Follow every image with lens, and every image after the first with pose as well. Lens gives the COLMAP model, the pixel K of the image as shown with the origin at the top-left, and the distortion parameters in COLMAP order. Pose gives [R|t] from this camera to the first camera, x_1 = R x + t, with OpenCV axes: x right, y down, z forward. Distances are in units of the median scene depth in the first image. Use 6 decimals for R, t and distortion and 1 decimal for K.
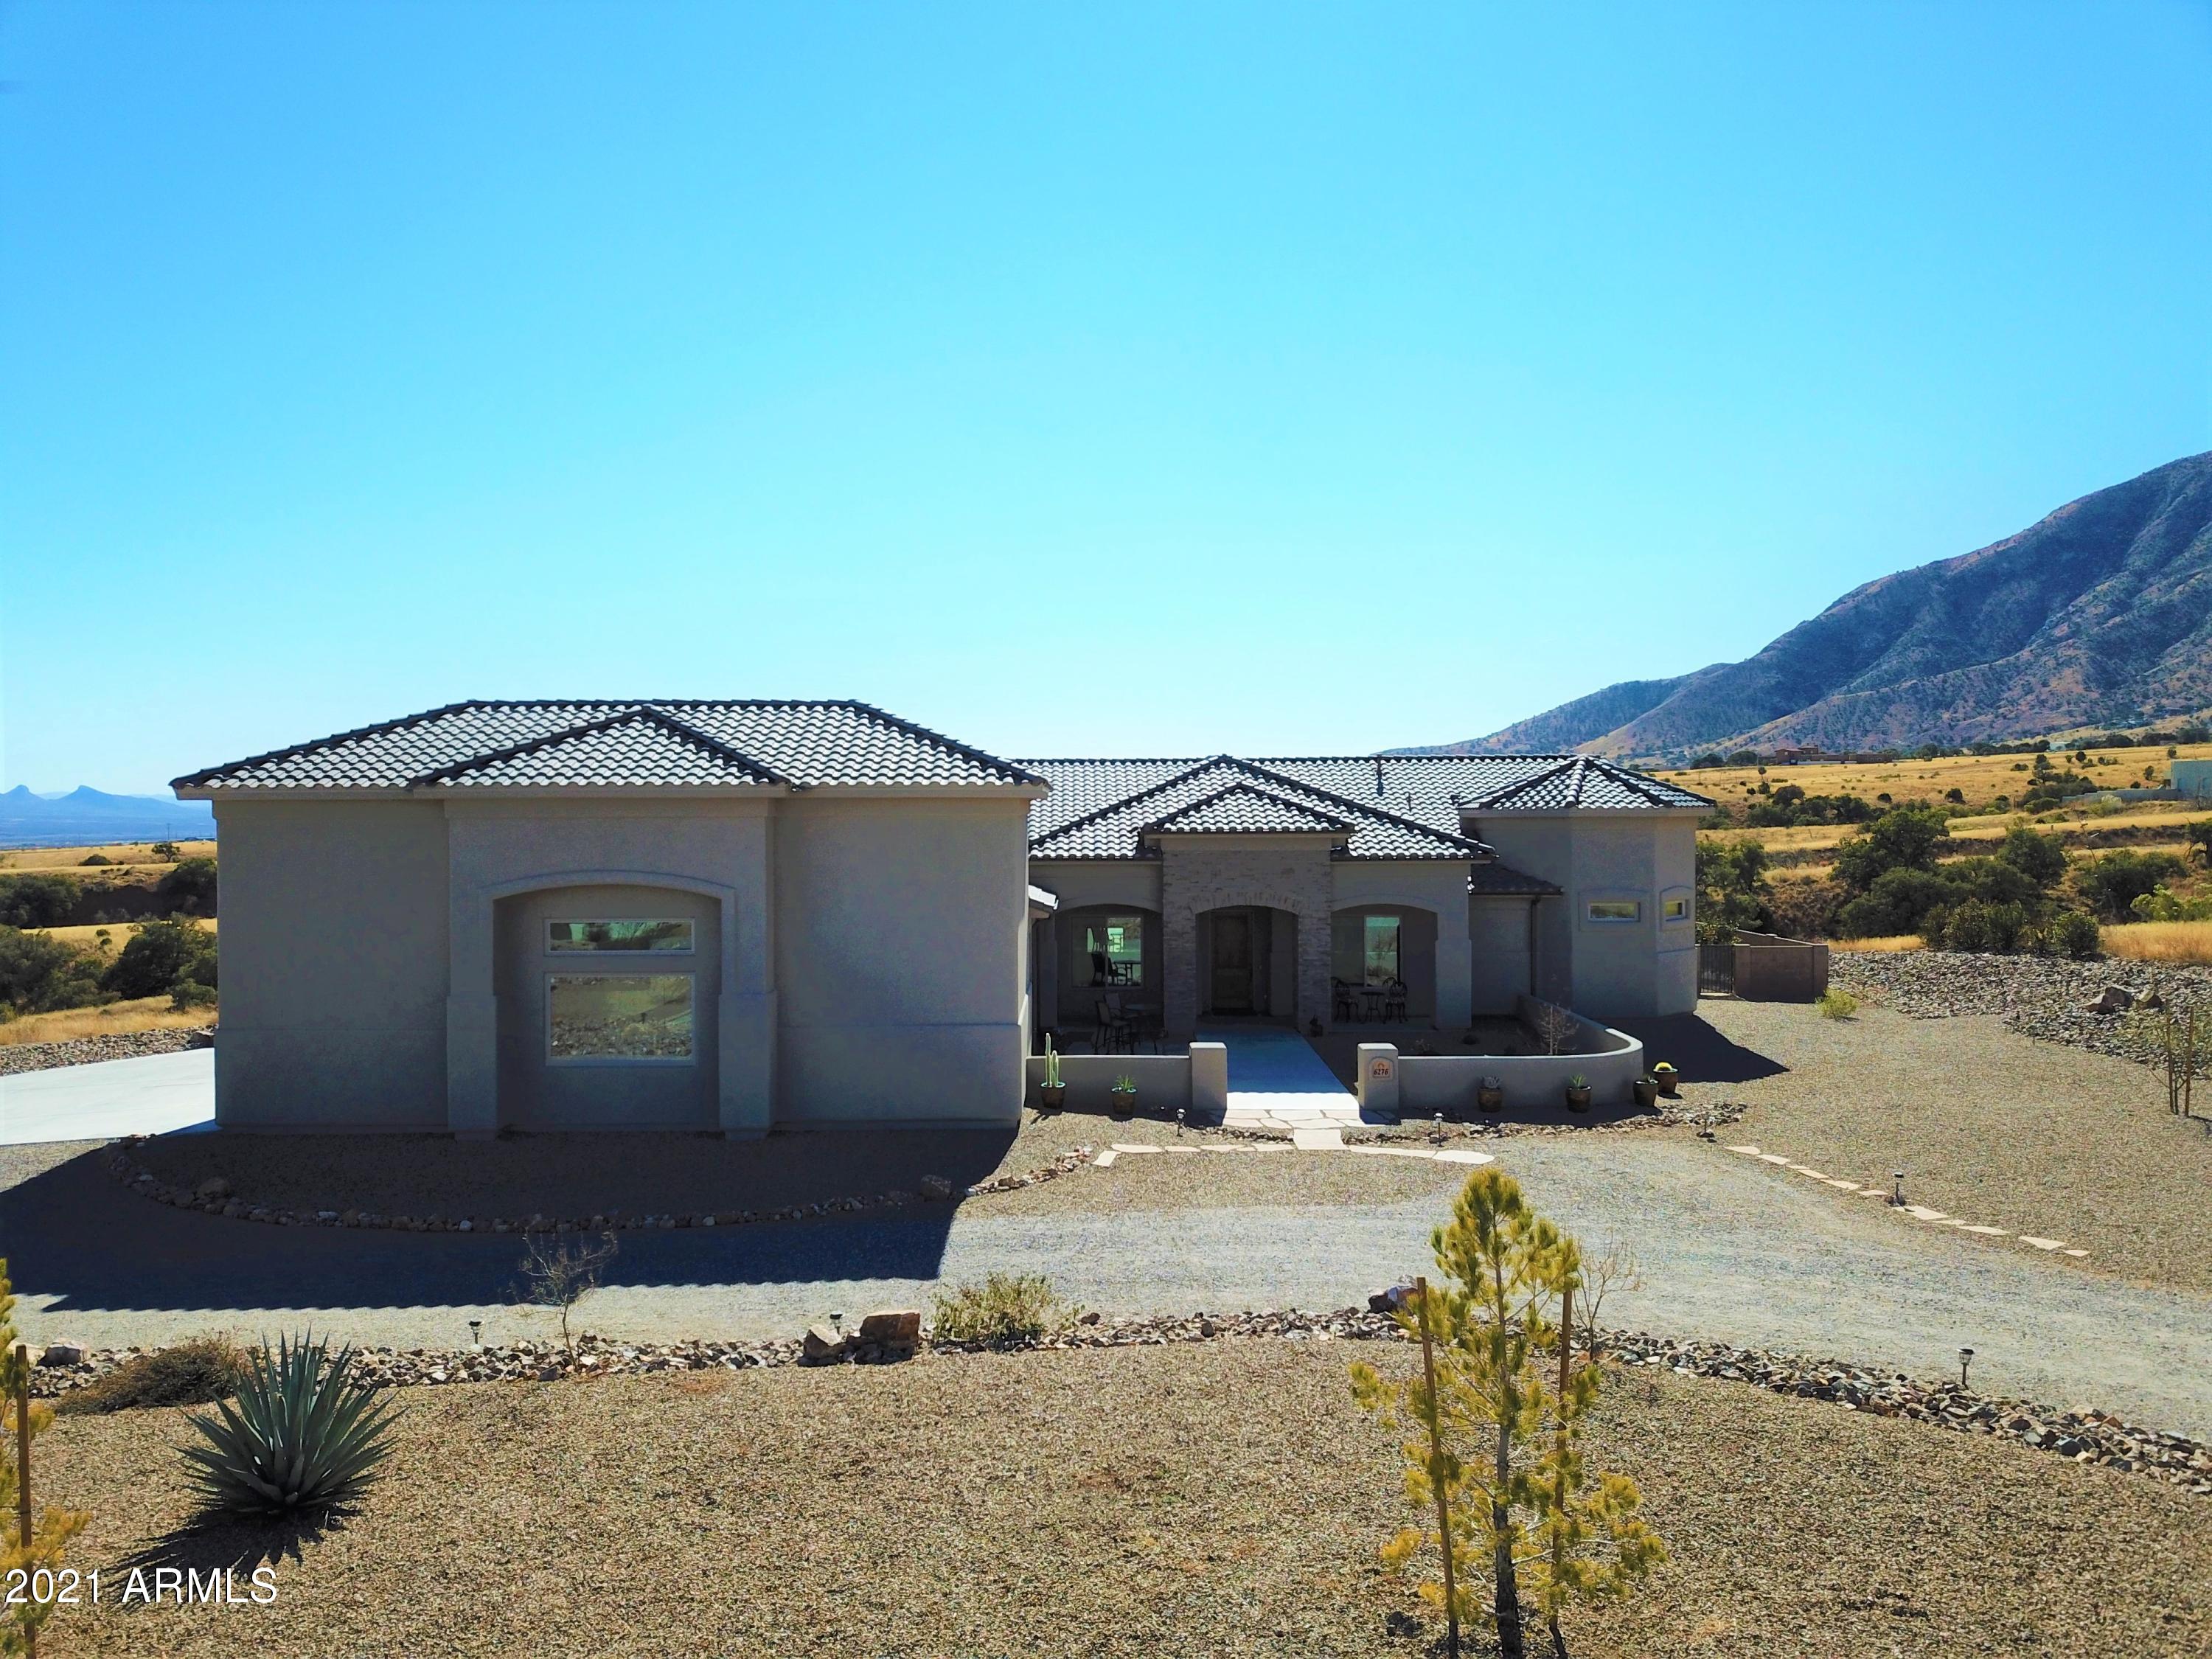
lens RADIAL K [[1706.2, 0, 1092.2], [0, 1706.2, 834.8], [0, 0, 1]] dist [0.019663, -0.008143]
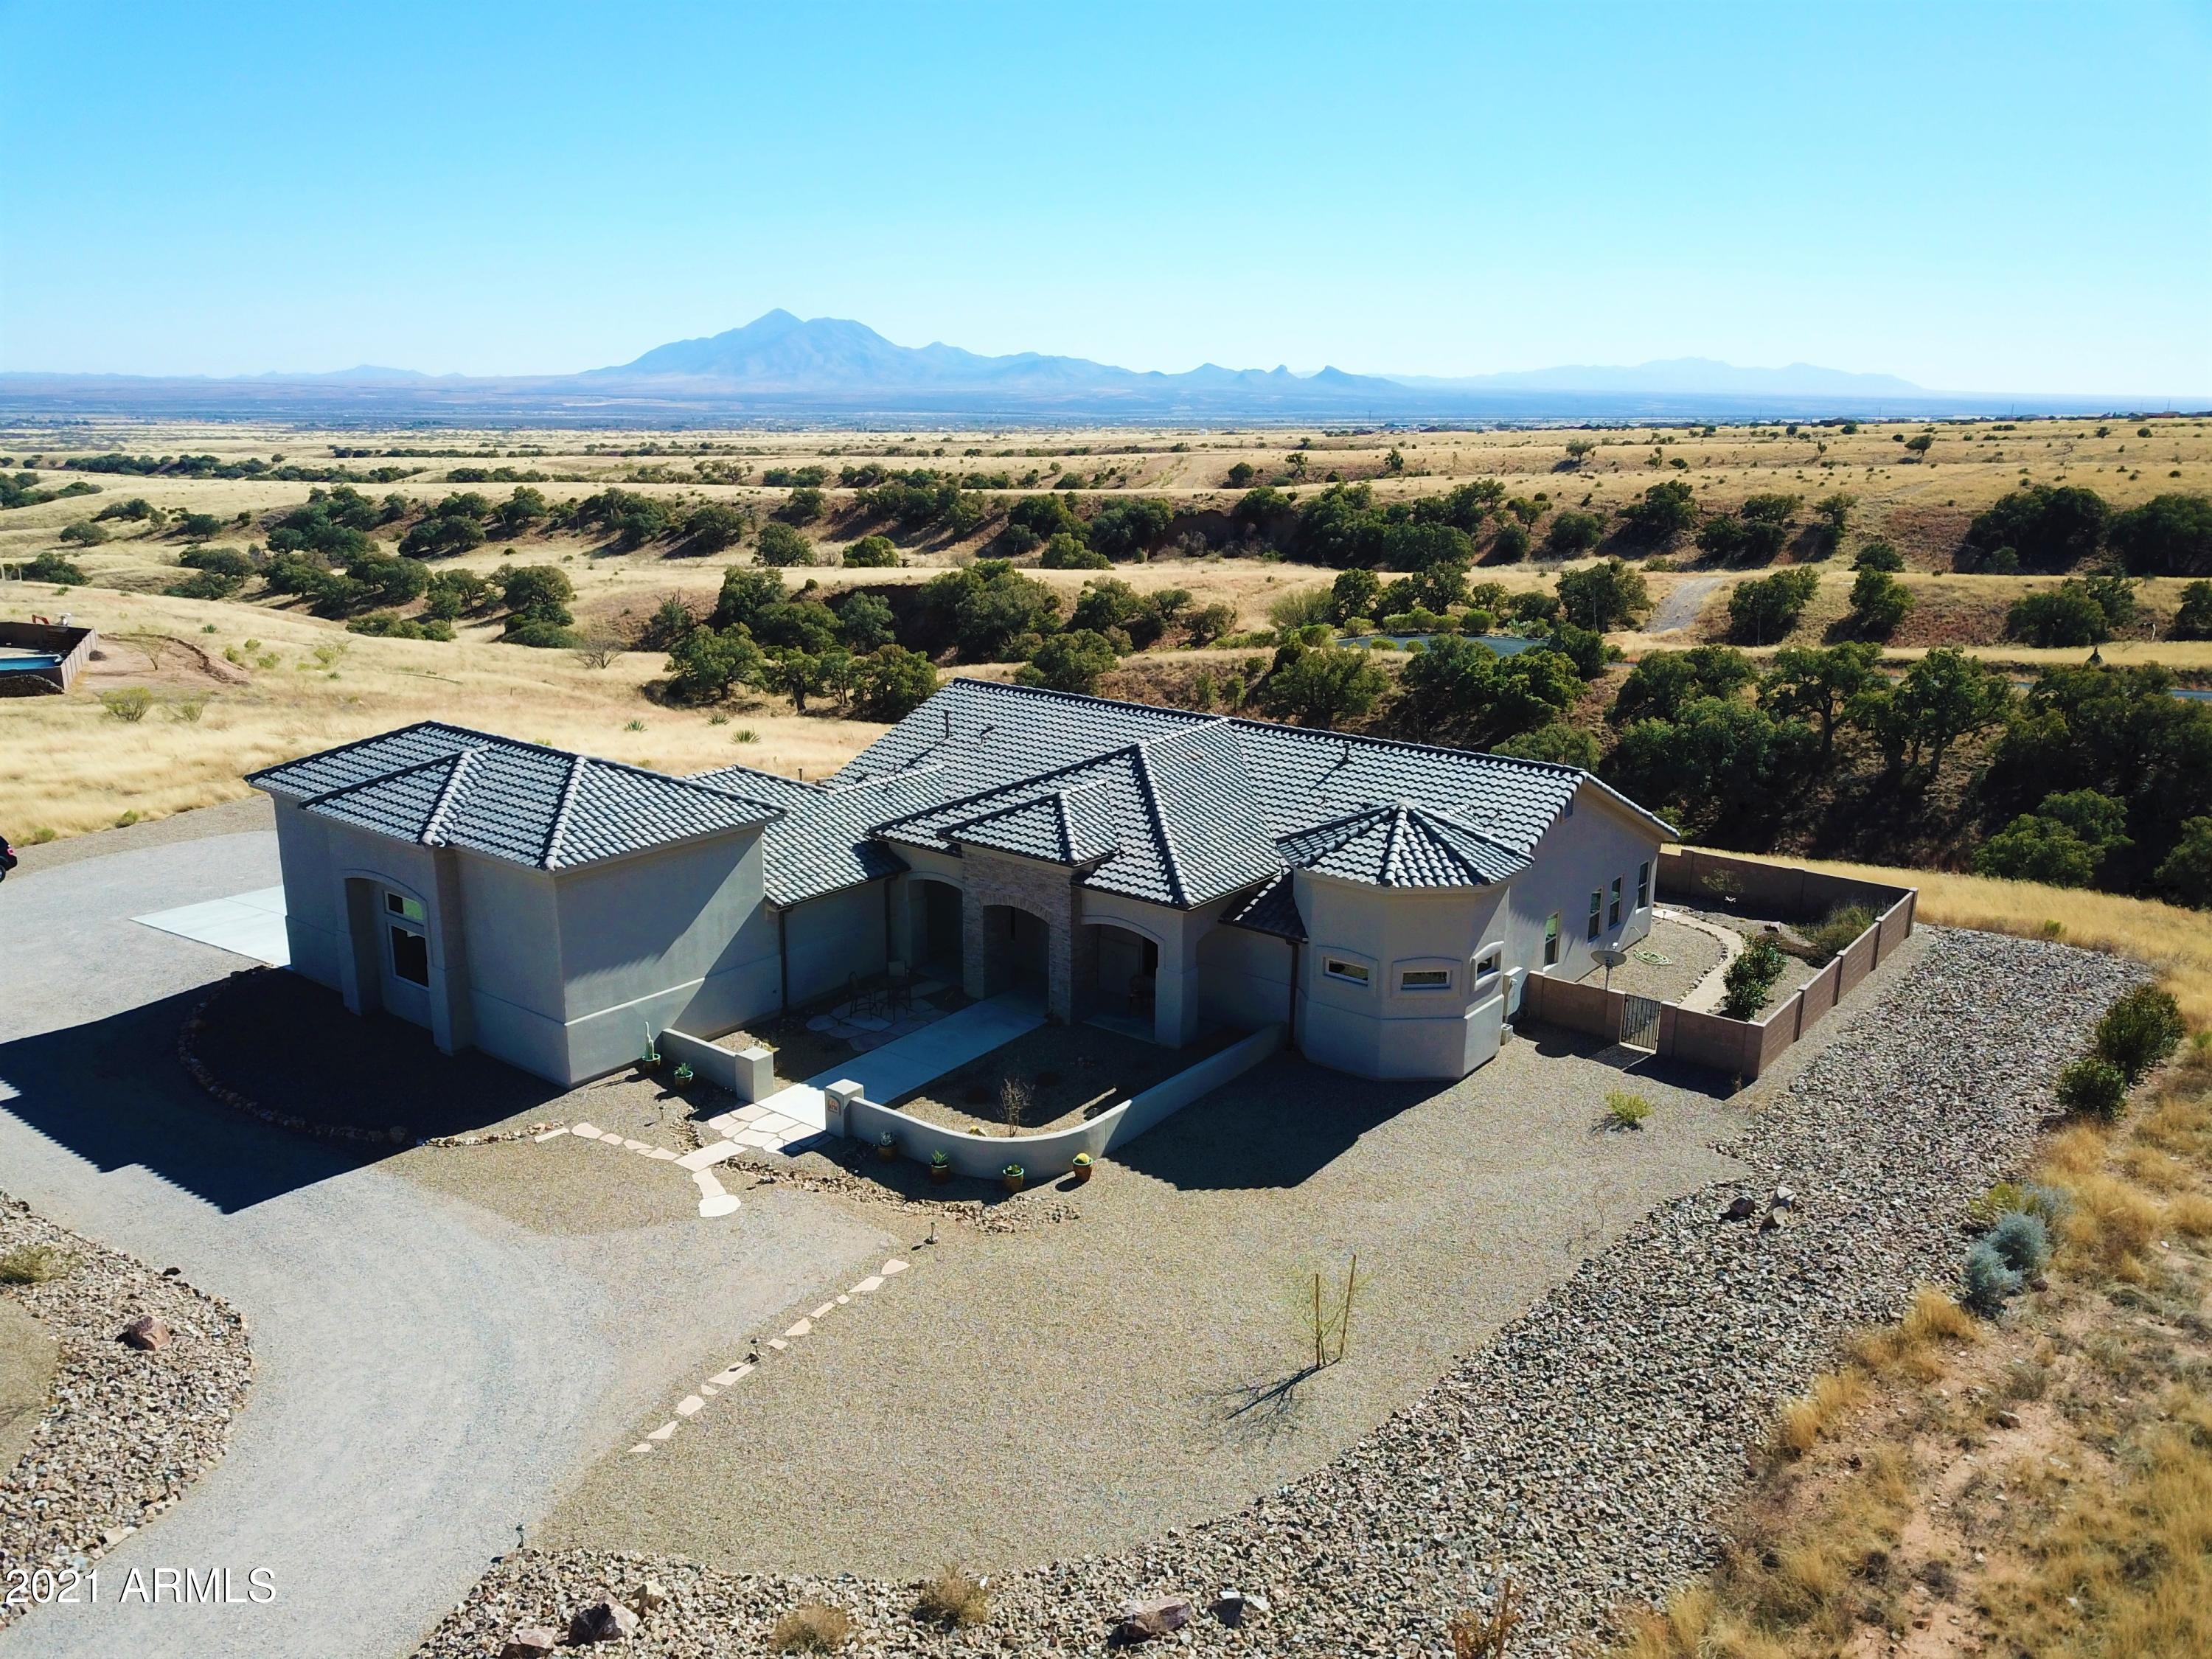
lens RADIAL K [[1713.8, 0, 1106.0], [0, 1713.8, 829.5], [0, 0, 1]] dist [0.000578, -0.006184]
pose [[0.788402, 0.171227, -0.590850, 0.907439], [-0.029249, 0.969829, 0.242025, -0.326471], [0.614464, -0.173532, 0.769623, 0.153274]]
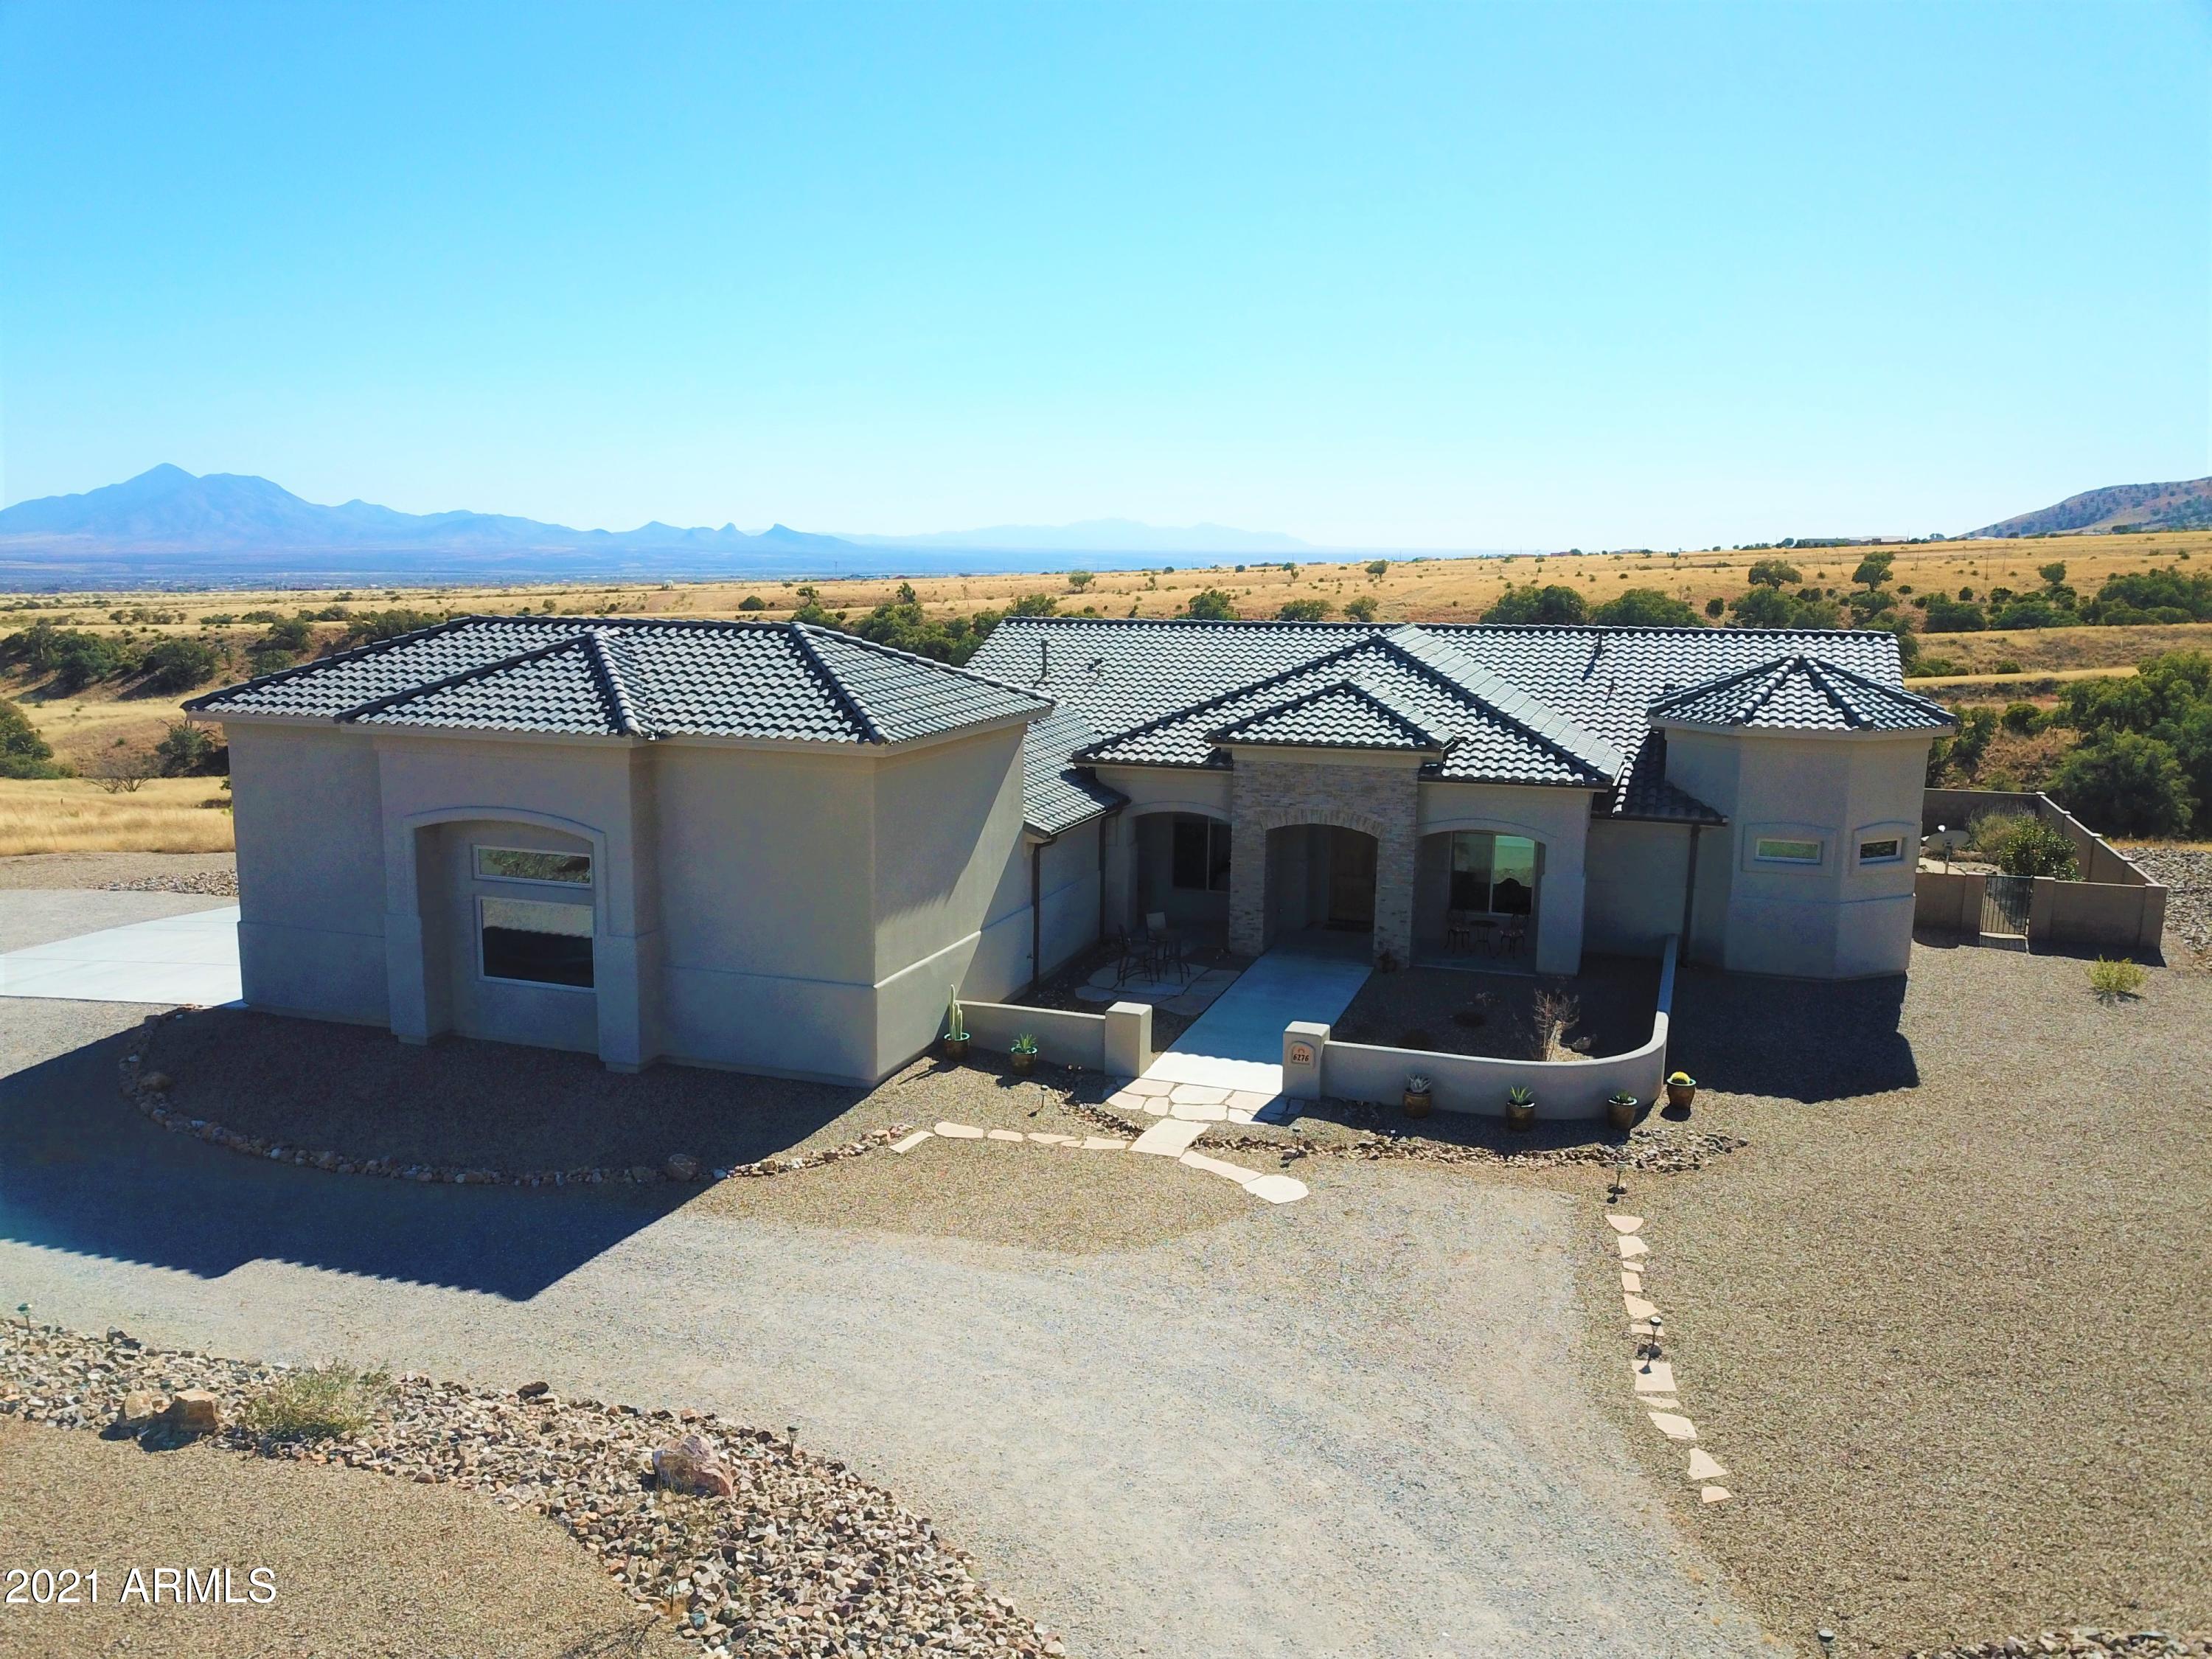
lens RADIAL K [[1706.2, 0, 1092.2], [0, 1706.2, 834.8], [0, 0, 1]] dist [0.019663, -0.008143]
pose [[0.937786, 0.068888, -0.340312, 0.316434], [-0.017796, 0.988369, 0.151032, -0.097614], [0.346758, -0.135579, 0.928104, 0.119249]]
